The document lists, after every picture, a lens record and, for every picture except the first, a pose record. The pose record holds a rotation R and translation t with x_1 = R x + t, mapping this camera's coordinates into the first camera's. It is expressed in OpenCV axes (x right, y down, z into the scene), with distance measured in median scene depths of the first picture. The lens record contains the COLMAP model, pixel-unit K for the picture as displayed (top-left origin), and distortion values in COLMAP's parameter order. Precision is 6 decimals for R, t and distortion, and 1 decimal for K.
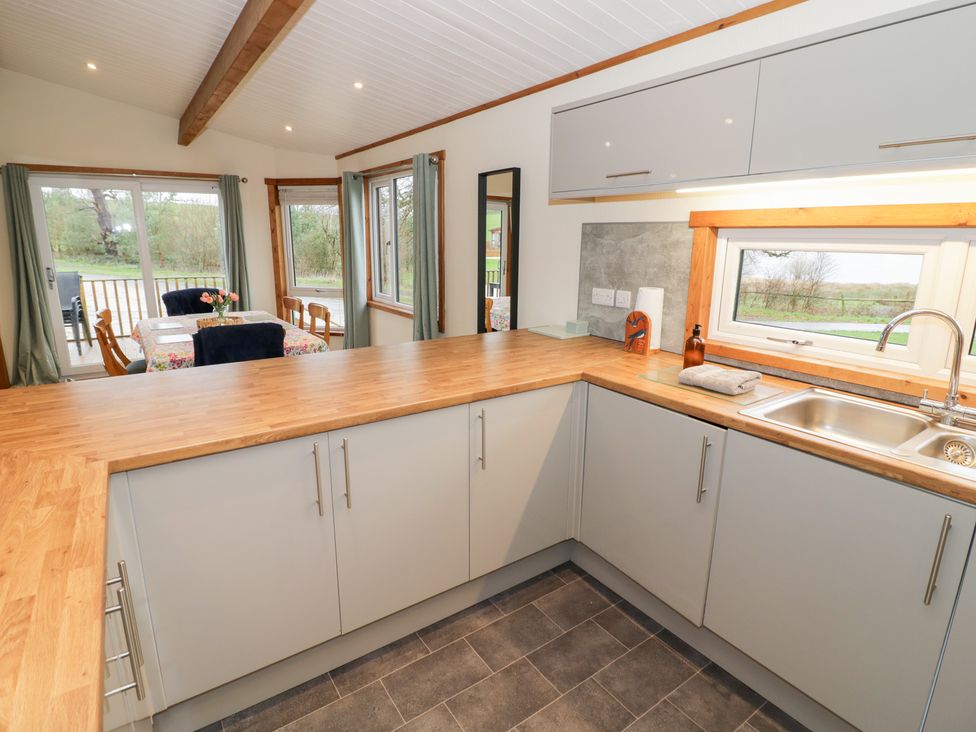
lens RADIAL K [[518.6, 0, 487.8], [0, 518.6, 355.8], [0, 0, 1]] dist [0.002948, -0.015267]
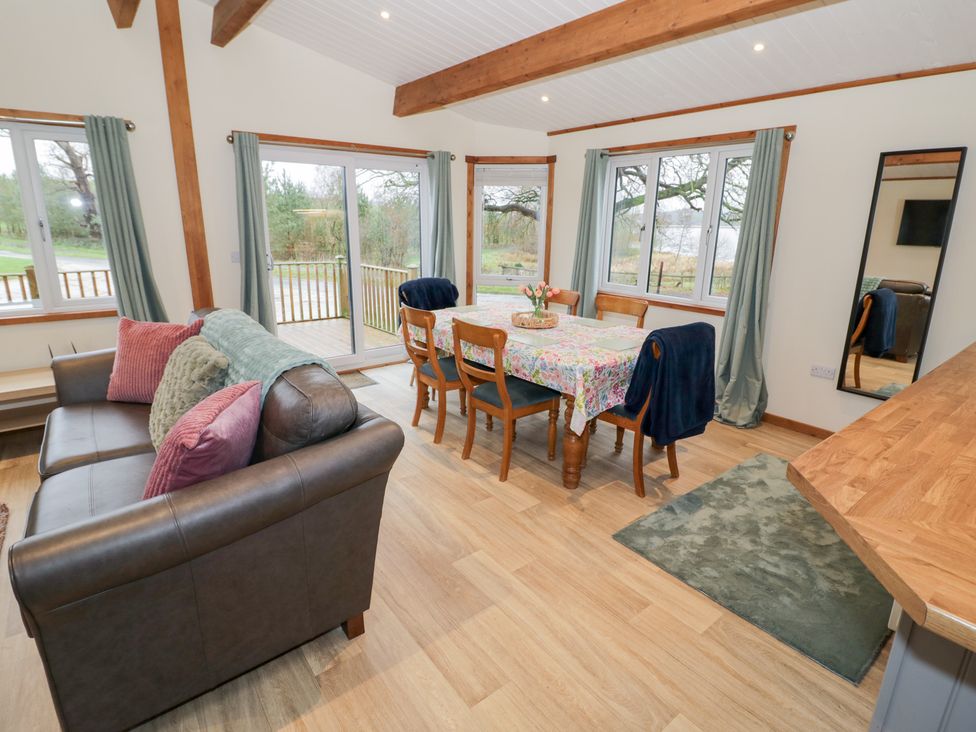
lens RADIAL K [[506.4, 0, 485.3], [0, 506.4, 359.6], [0, 0, 1]] dist [0.001432, -0.013930]
pose [[0.998331, -0.010402, 0.056804, -1.107308], [0.007969, 0.999048, 0.042886, -0.051031], [-0.057196, -0.042362, 0.997464, 0.222427]]
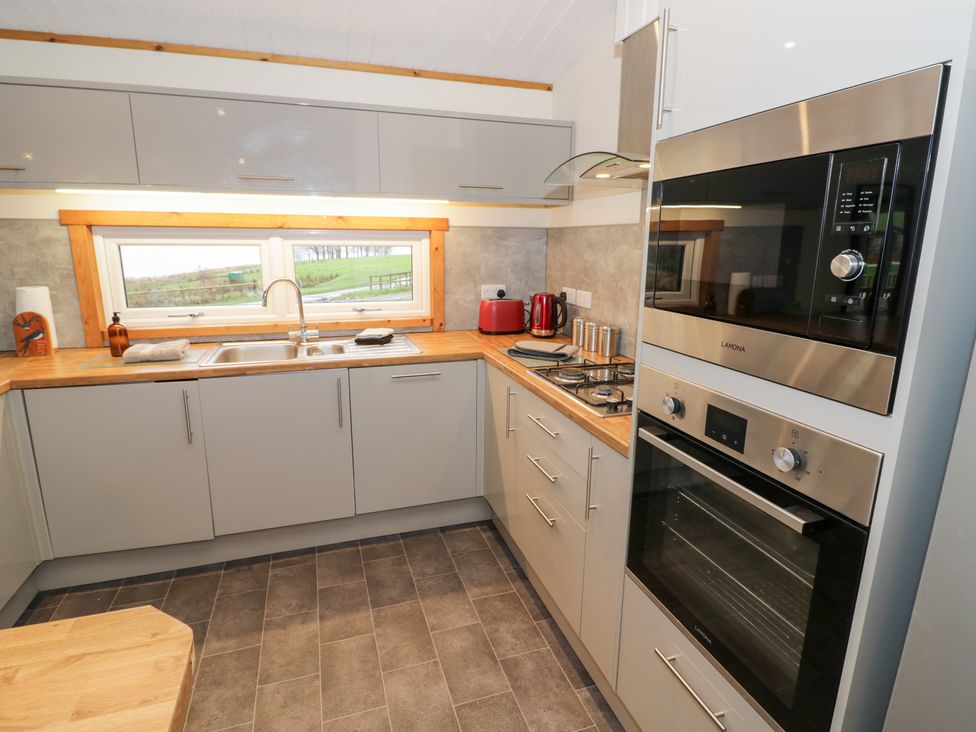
lens RADIAL K [[518.6, 0, 487.8], [0, 518.6, 355.8], [0, 0, 1]] dist [0.002948, -0.015267]
pose [[0.283379, -0.211342, 0.935431, -0.373686], [0.208328, 0.965688, 0.155068, 0.021563], [-0.936107, 0.150933, 0.317684, -0.081400]]
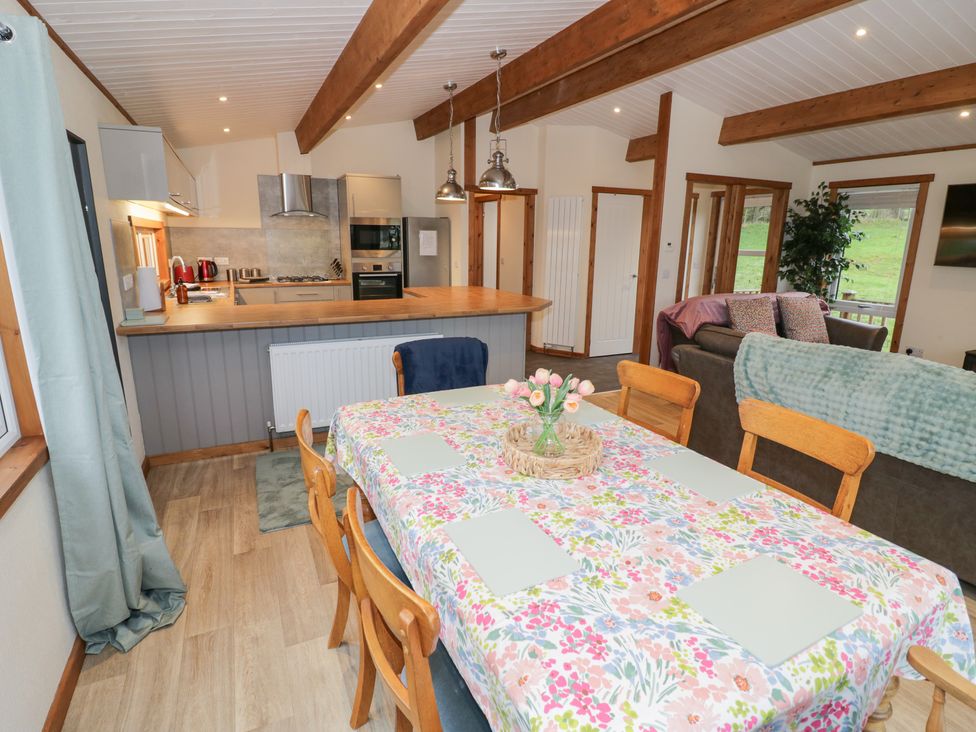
lens RADIAL K [[518.6, 0, 487.8], [0, 518.6, 355.8], [0, 0, 1]] dist [0.002948, -0.015267]
pose [[-0.987642, -0.054415, 0.146978, -0.887191], [0.014593, 0.901792, 0.431925, -0.531242], [-0.156047, 0.428732, -0.889853, 2.301256]]
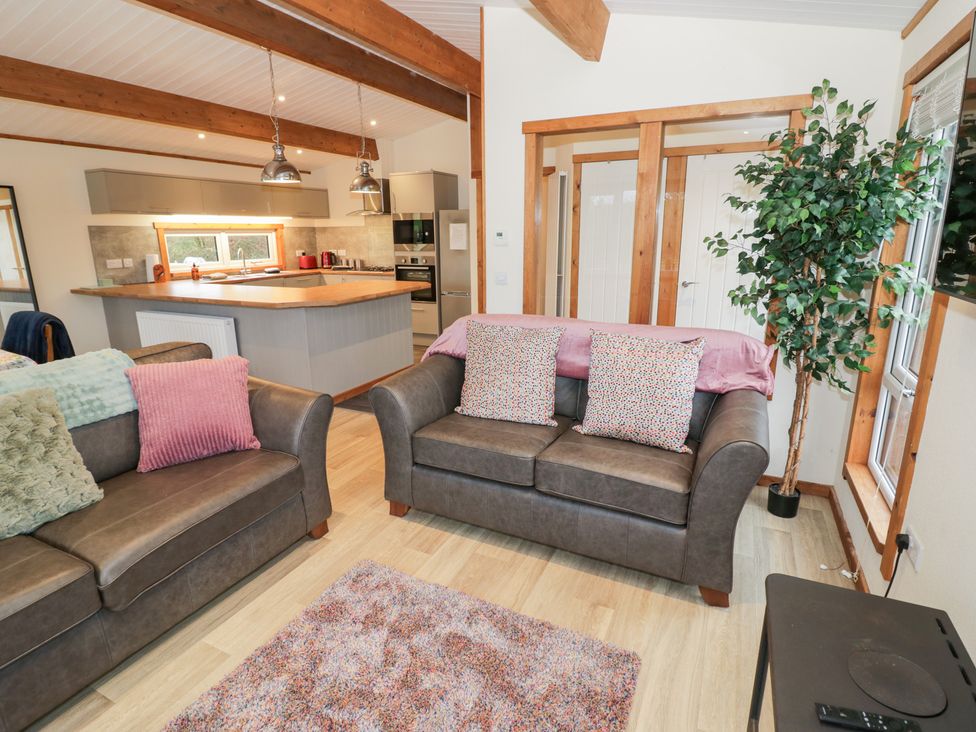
lens RADIAL K [[546.4, 0, 490.5], [0, 546.4, 350.4], [0, 0, 1]] dist [0.004014, 0.000269]
pose [[-0.488239, -0.188606, 0.852086, -2.641142], [0.202500, 0.925237, 0.320828, -0.215710], [-0.848891, 0.329188, -0.413544, 0.877665]]
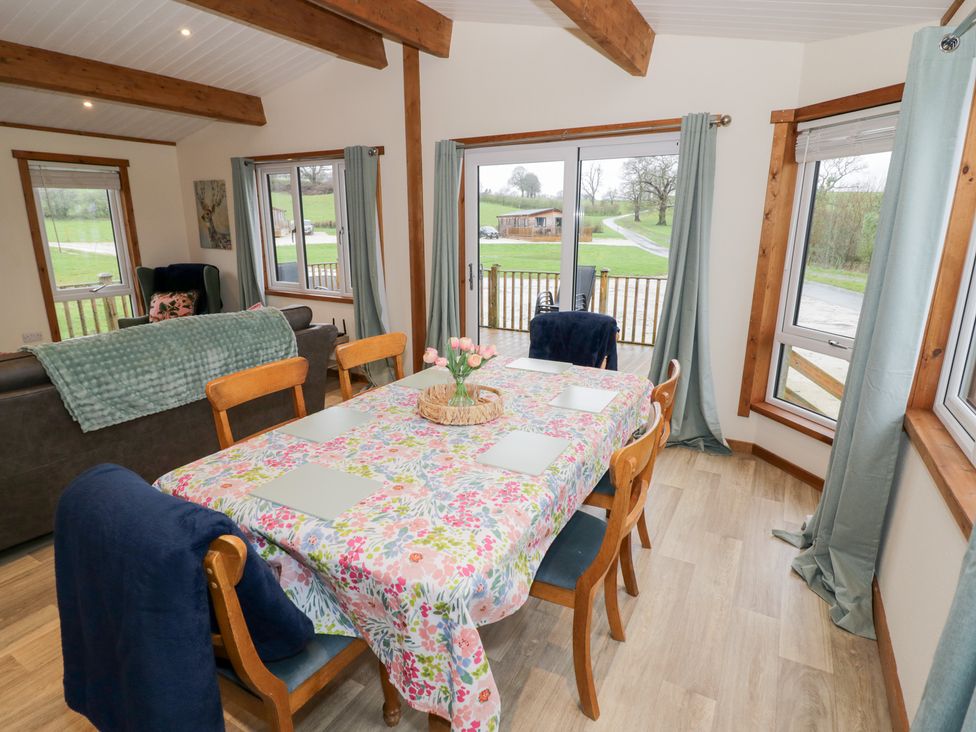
lens RADIAL K [[522.7, 0, 488.0], [0, 522.7, 366.0], [0, 0, 1]] dist [0.001262, -0.014868]
pose [[0.441044, 0.224911, -0.868847, -0.130863], [-0.199298, 0.968463, 0.149530, -0.298420], [0.875077, 0.107210, 0.471960, 1.333396]]
